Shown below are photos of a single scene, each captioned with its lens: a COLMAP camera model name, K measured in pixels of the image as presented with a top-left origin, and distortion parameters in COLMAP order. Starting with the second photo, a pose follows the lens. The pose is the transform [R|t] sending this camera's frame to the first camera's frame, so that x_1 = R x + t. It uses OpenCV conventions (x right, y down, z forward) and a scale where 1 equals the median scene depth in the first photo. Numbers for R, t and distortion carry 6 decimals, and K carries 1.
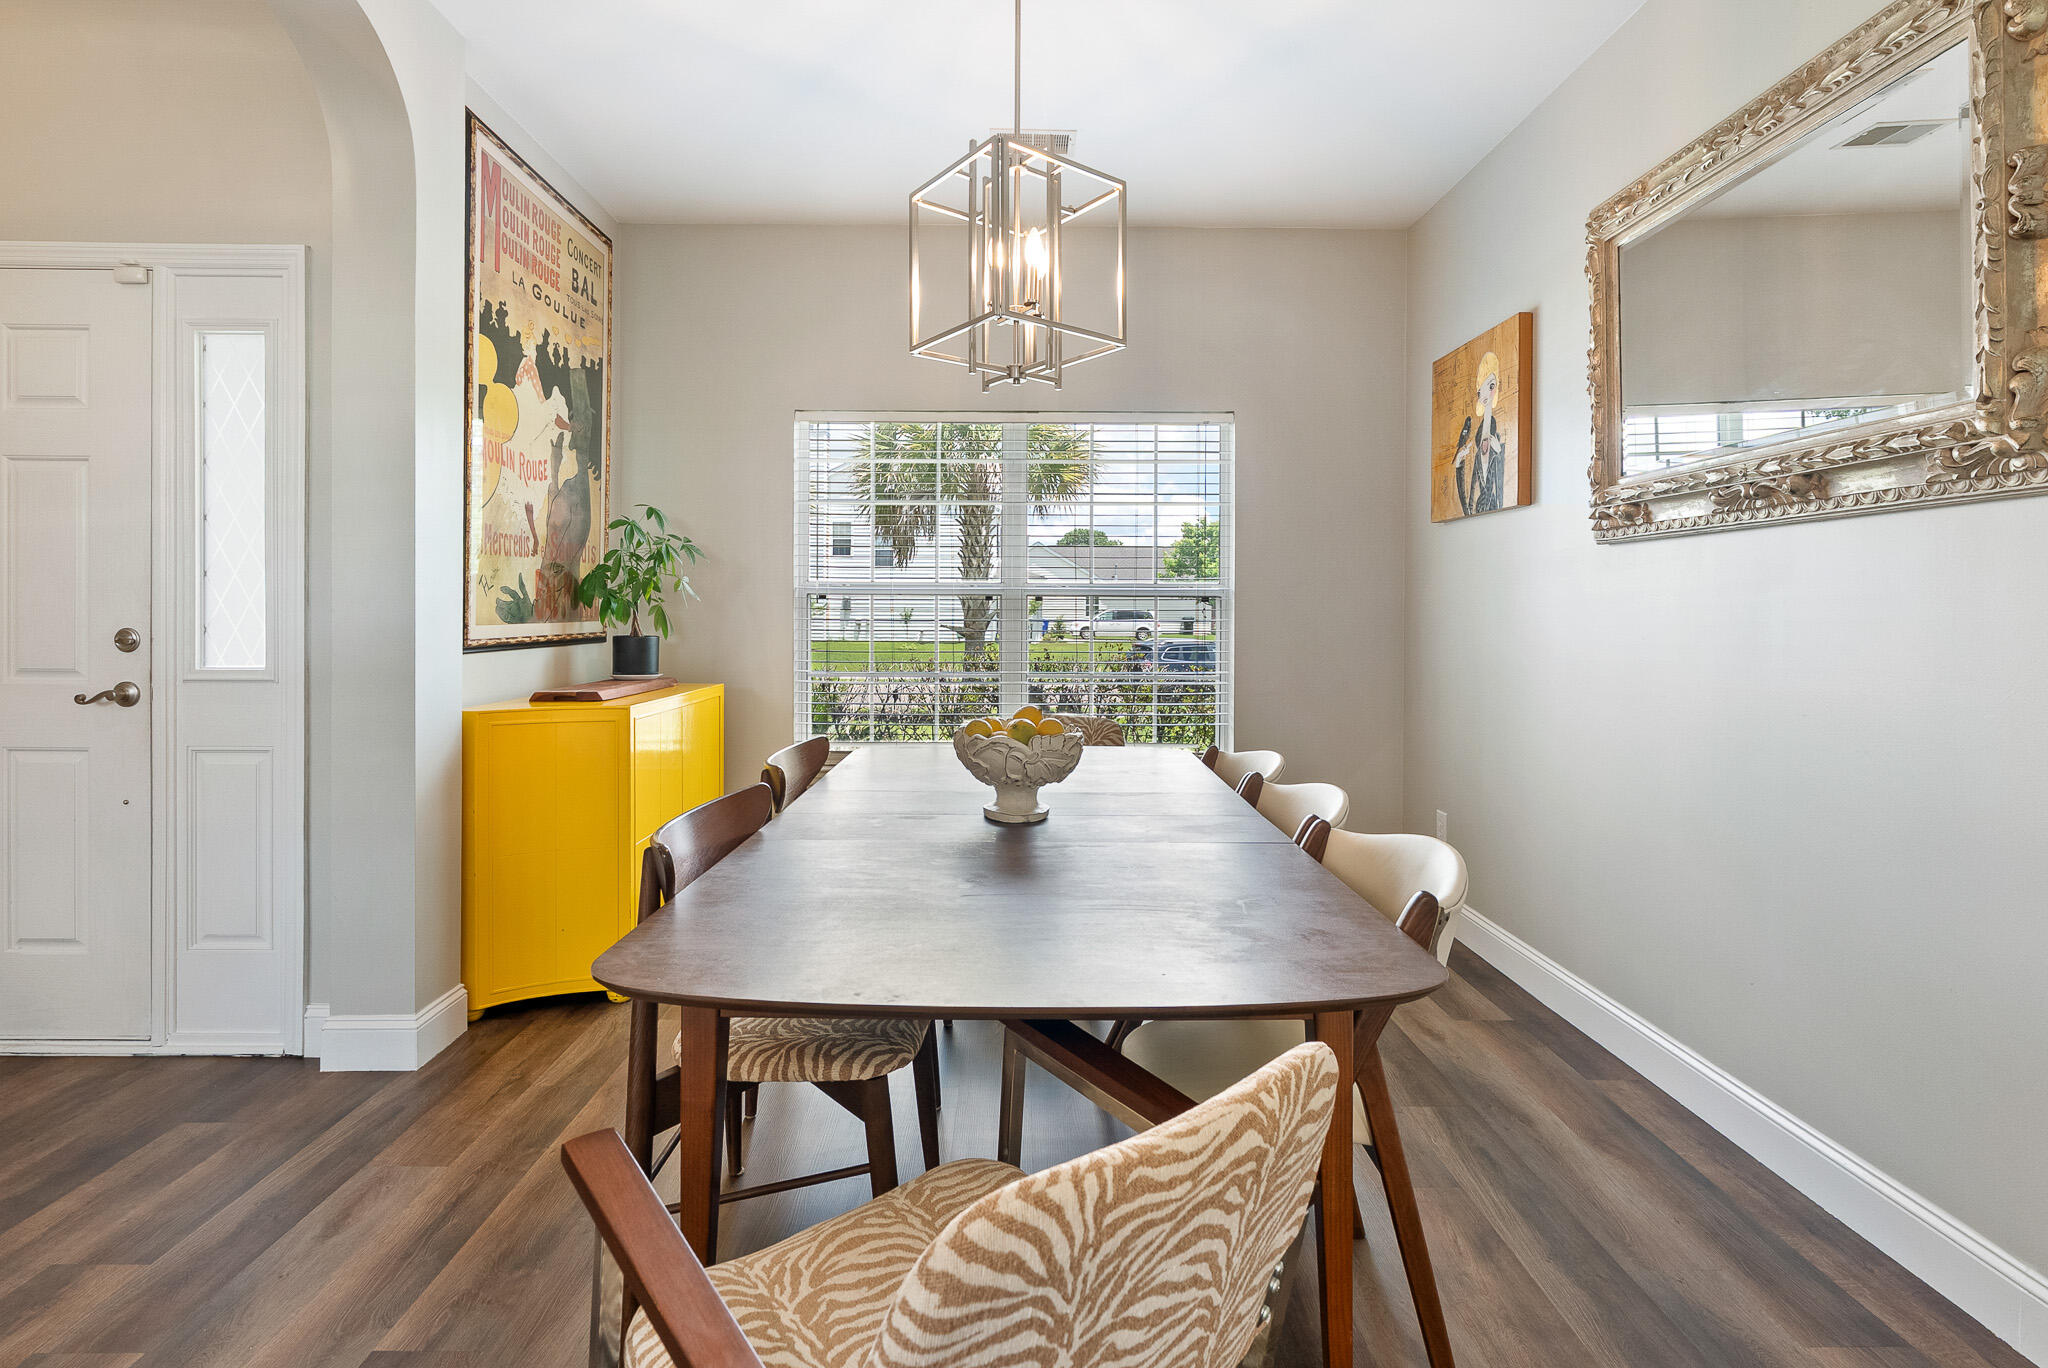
lens RADIAL K [[948.3, 0, 1007.1], [0, 948.3, 623.3], [0, 0, 1]] dist [-0.016140, 0.002430]
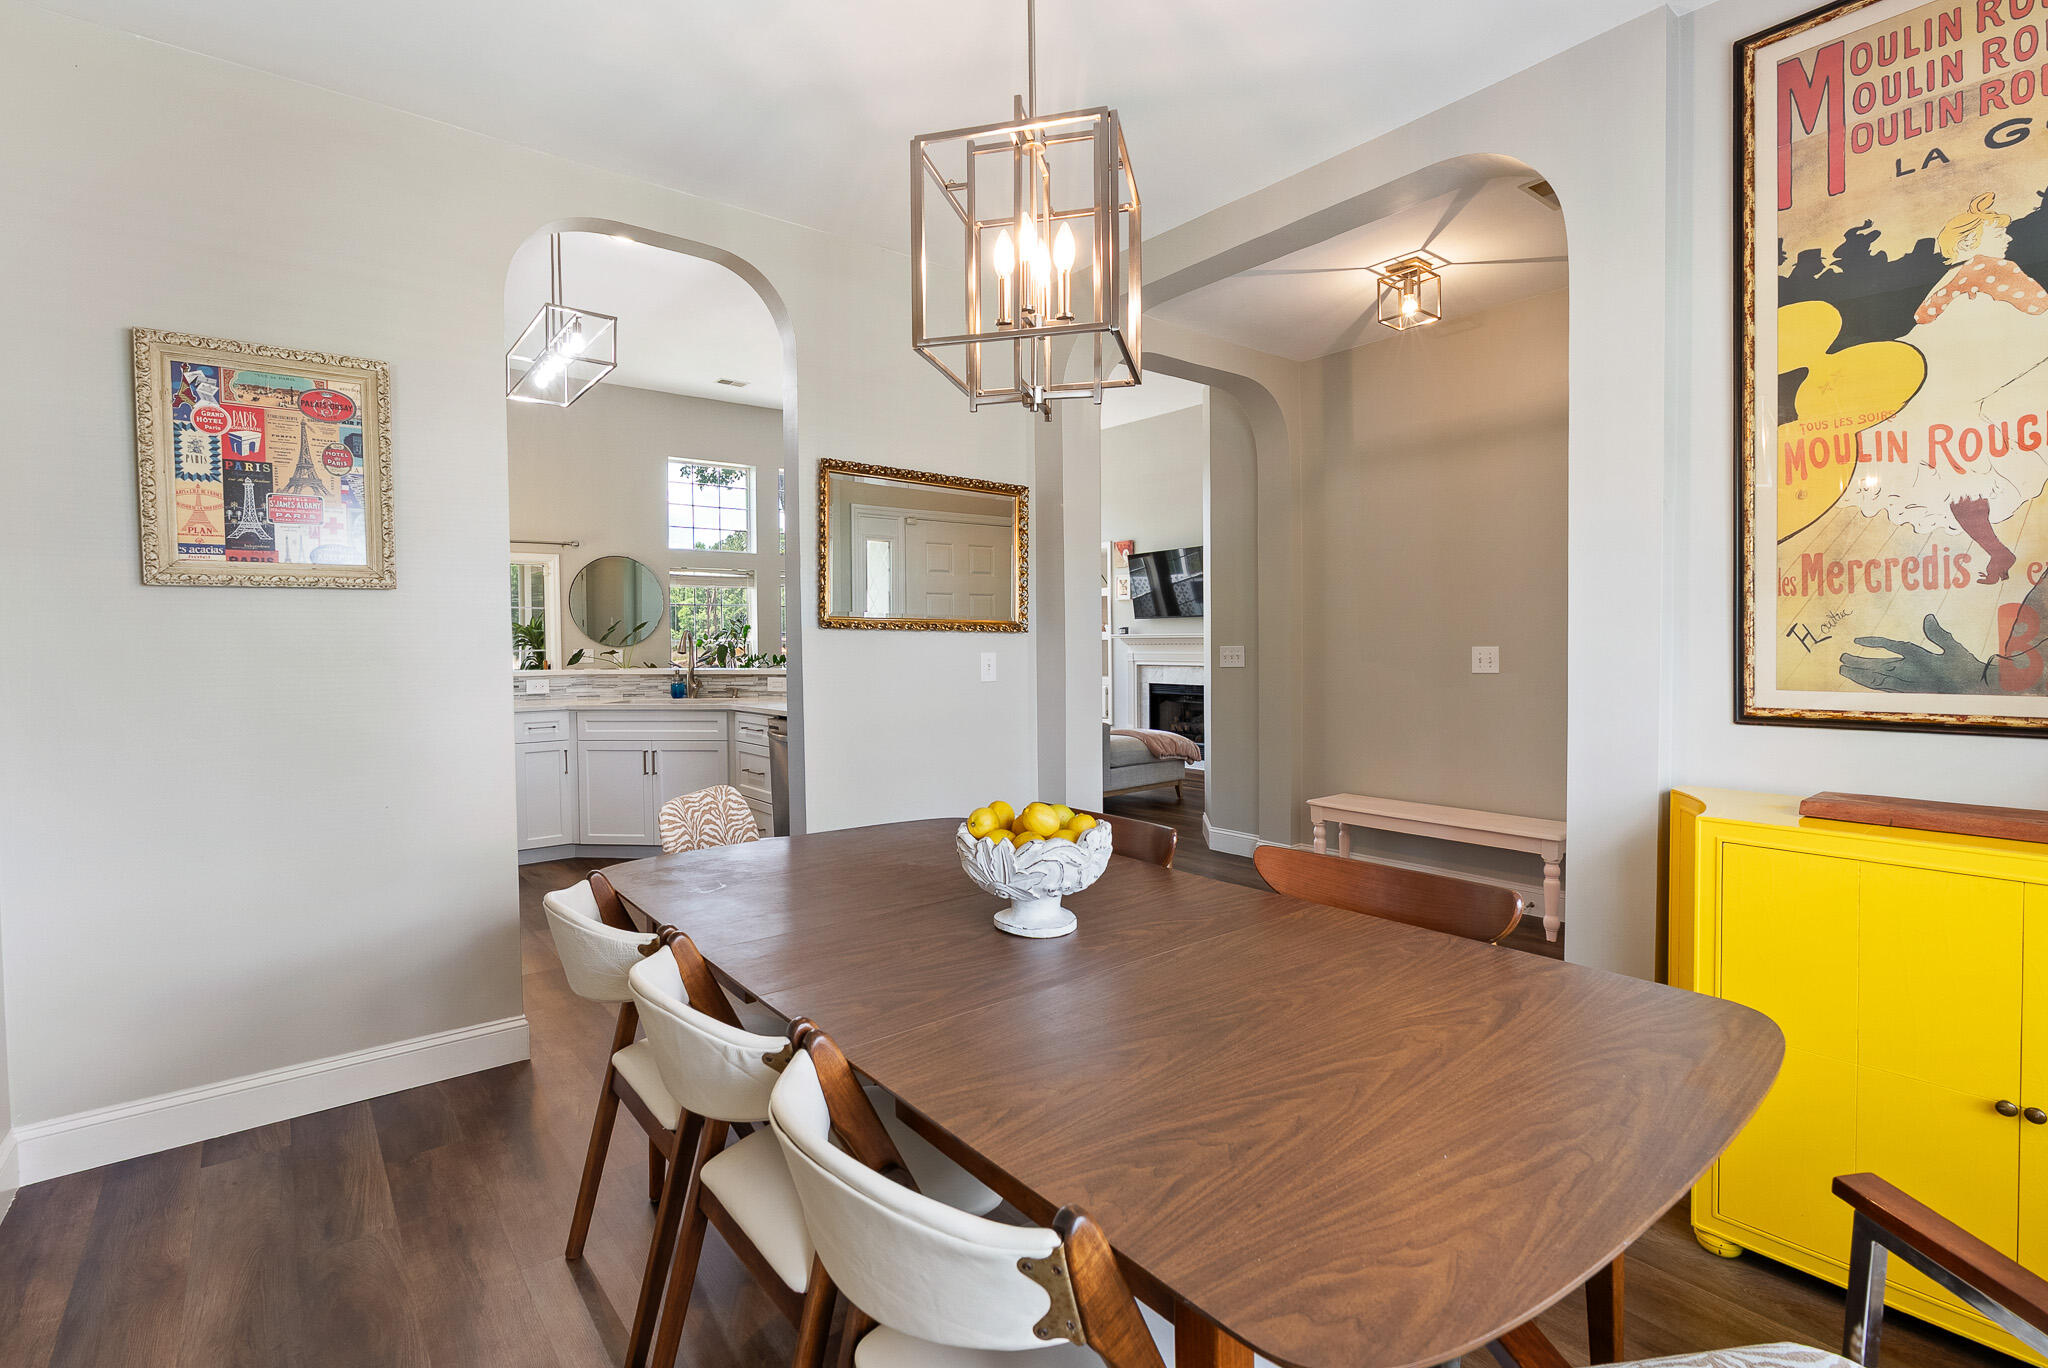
lens RADIAL K [[948.3, 0, 1014.1], [0, 948.3, 668.7], [0, 0, 1]] dist [-0.016140, 0.002430]
pose [[-0.787578, 0.021660, -0.615835, 0.377385], [-0.003829, 0.999191, 0.040040, -0.040992], [0.616203, 0.033893, -0.786857, 1.153200]]
